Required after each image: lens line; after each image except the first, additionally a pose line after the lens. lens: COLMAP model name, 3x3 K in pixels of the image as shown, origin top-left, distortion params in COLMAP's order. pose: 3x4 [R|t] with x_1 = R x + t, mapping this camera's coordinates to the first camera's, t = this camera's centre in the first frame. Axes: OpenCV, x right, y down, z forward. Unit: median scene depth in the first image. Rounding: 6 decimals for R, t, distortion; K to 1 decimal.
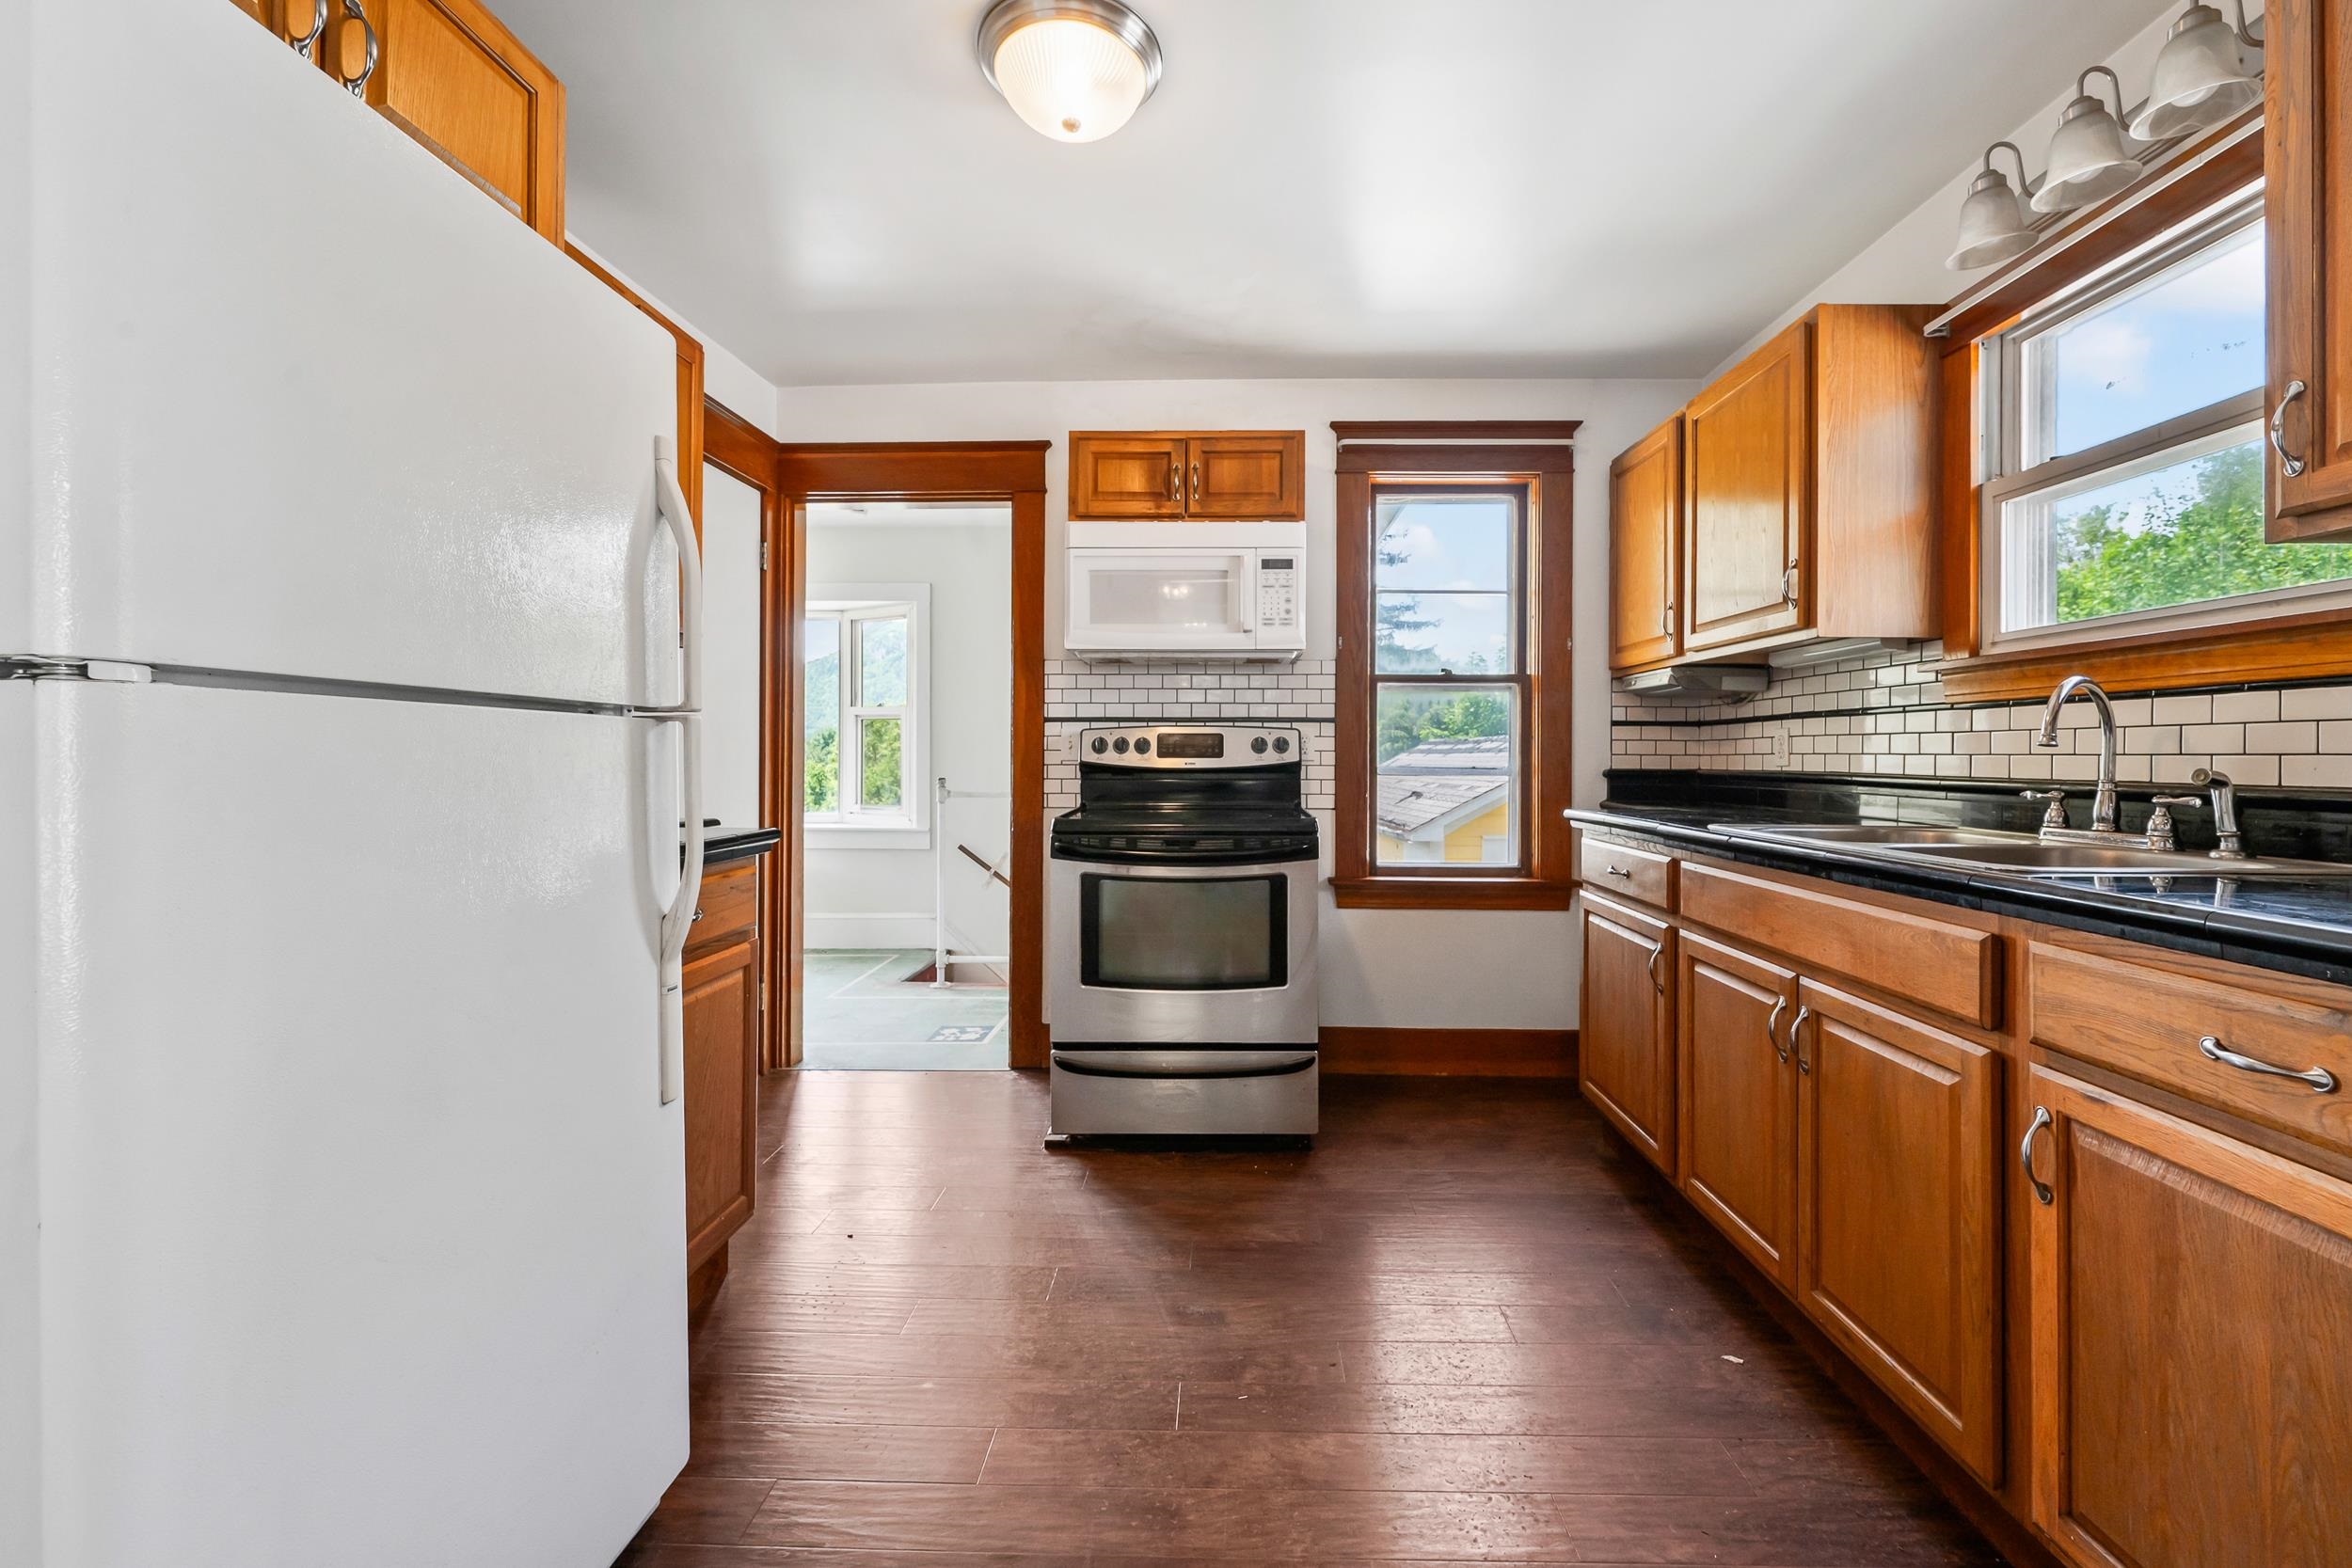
lens RADIAL K [[934.9, 0, 1186.3], [0, 934.9, 754.9], [0, 0, 1]] dist [0.001033, -0.000159]
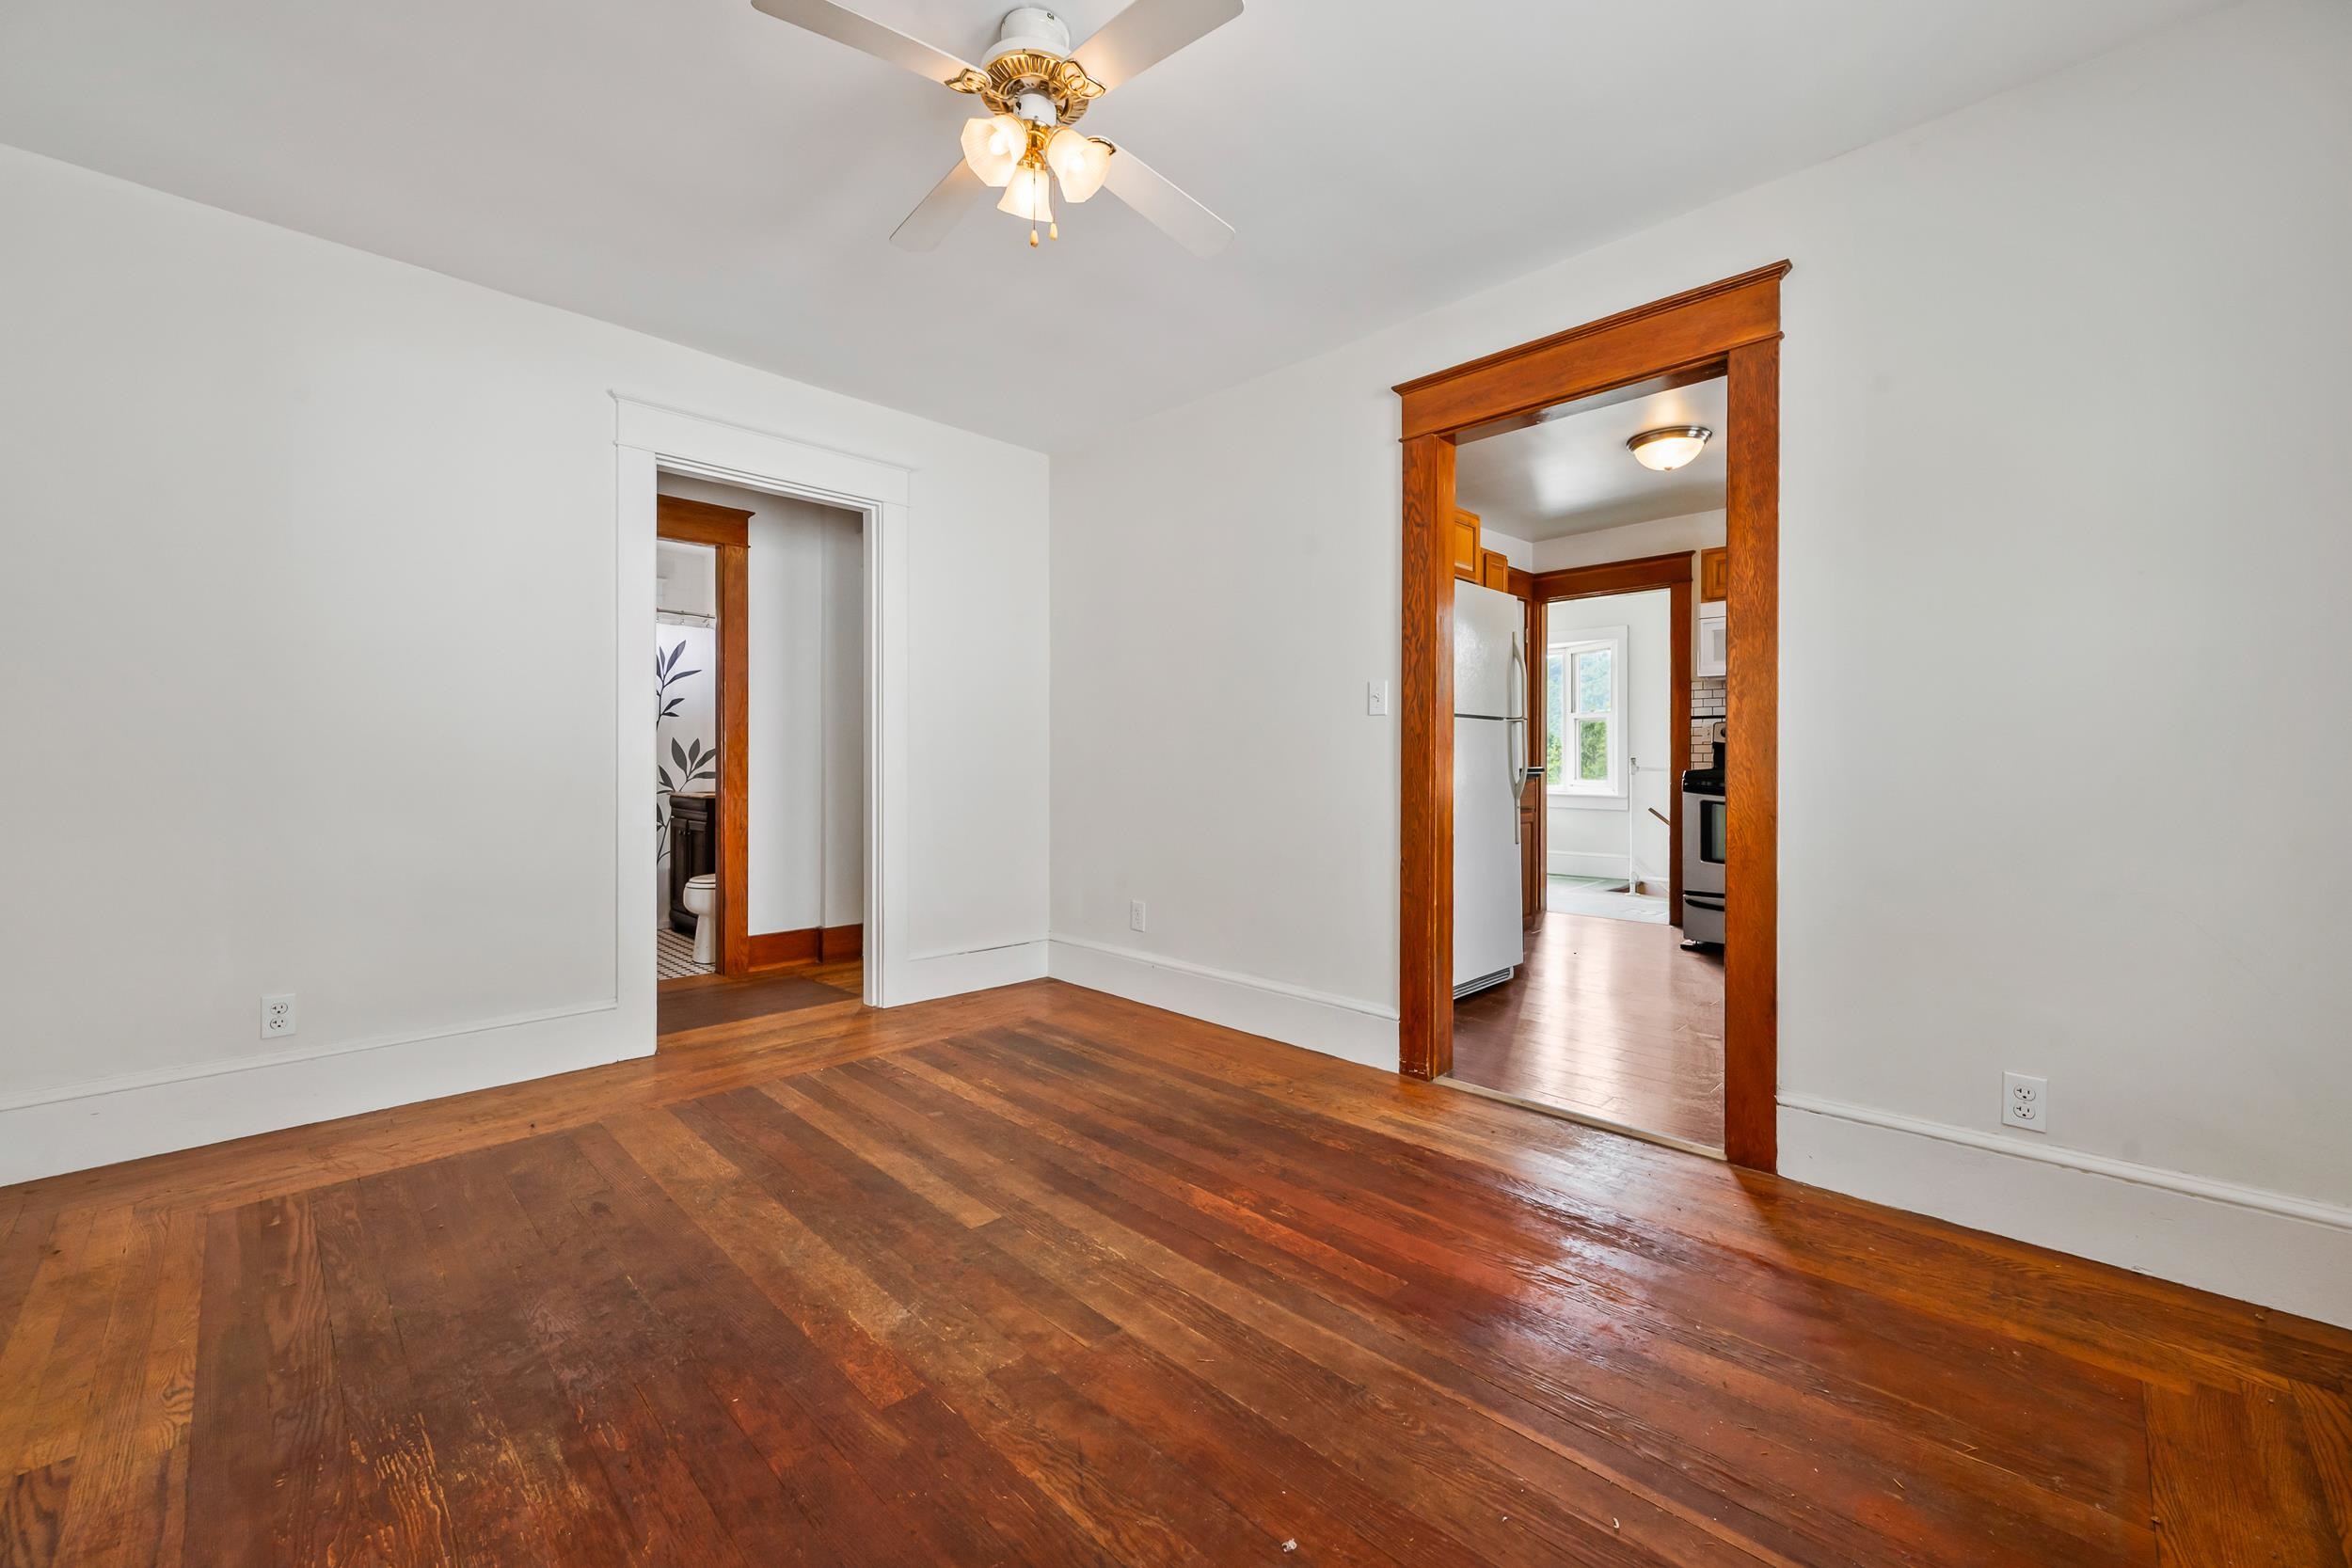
lens RADIAL K [[927.5, 0, 1182.3], [0, 927.5, 767.8], [0, 0, 1]] dist [-0.000121, 0.000306]
pose [[0.739170, 0.000806, -0.673519, 0.295758], [0.004584, 0.999970, 0.006229, 0.037915], [0.673504, -0.007692, 0.739144, -0.850412]]
